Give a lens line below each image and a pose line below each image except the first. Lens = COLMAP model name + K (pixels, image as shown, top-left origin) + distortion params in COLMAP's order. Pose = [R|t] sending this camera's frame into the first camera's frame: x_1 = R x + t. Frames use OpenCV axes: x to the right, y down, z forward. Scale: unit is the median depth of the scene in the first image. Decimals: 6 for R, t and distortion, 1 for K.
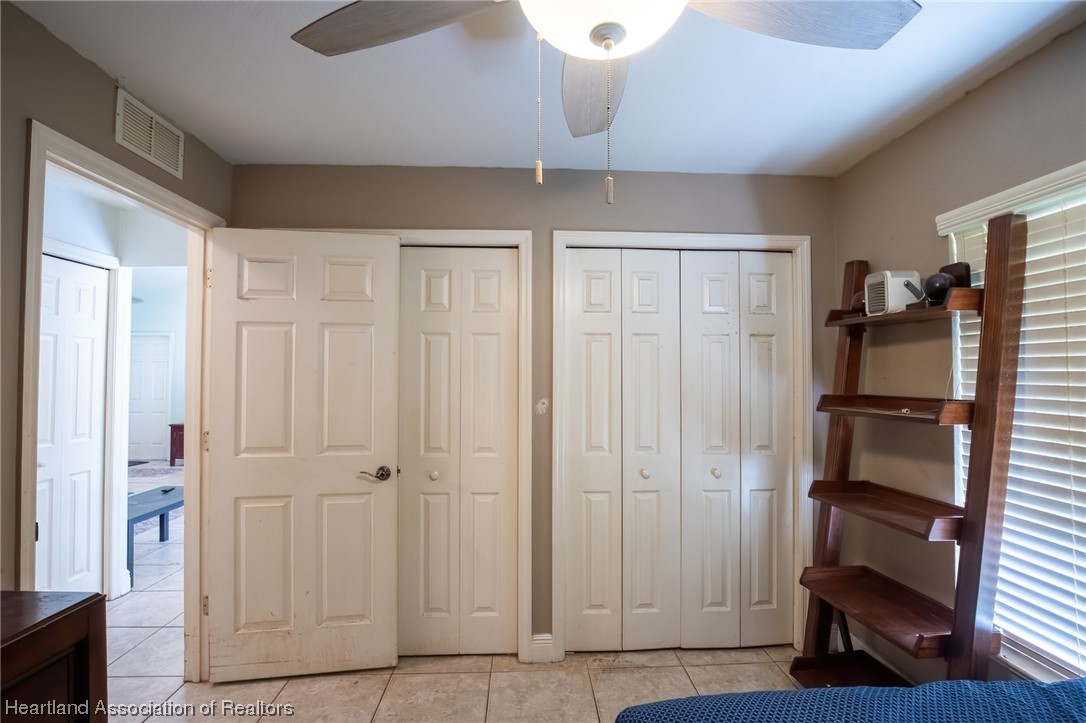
lens RADIAL K [[496.7, 0, 550.6], [0, 496.7, 361.0], [0, 0, 1]] dist [-0.028685, 0.000850]
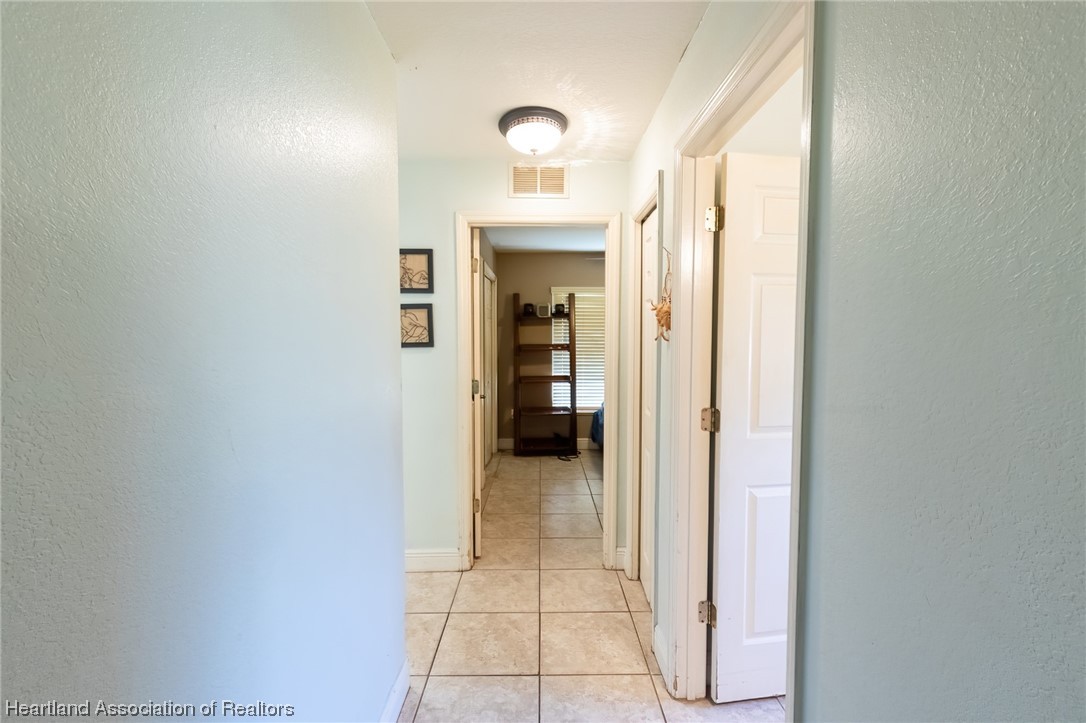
lens RADIAL K [[496.7, 0, 550.6], [0, 496.7, 361.0], [0, 0, 1]] dist [-0.028685, 0.000850]
pose [[0.028829, -0.056051, 0.998012, -2.682966], [-0.025063, 0.998072, 0.056778, 0.005426], [-0.999270, -0.026650, 0.027369, 0.972734]]
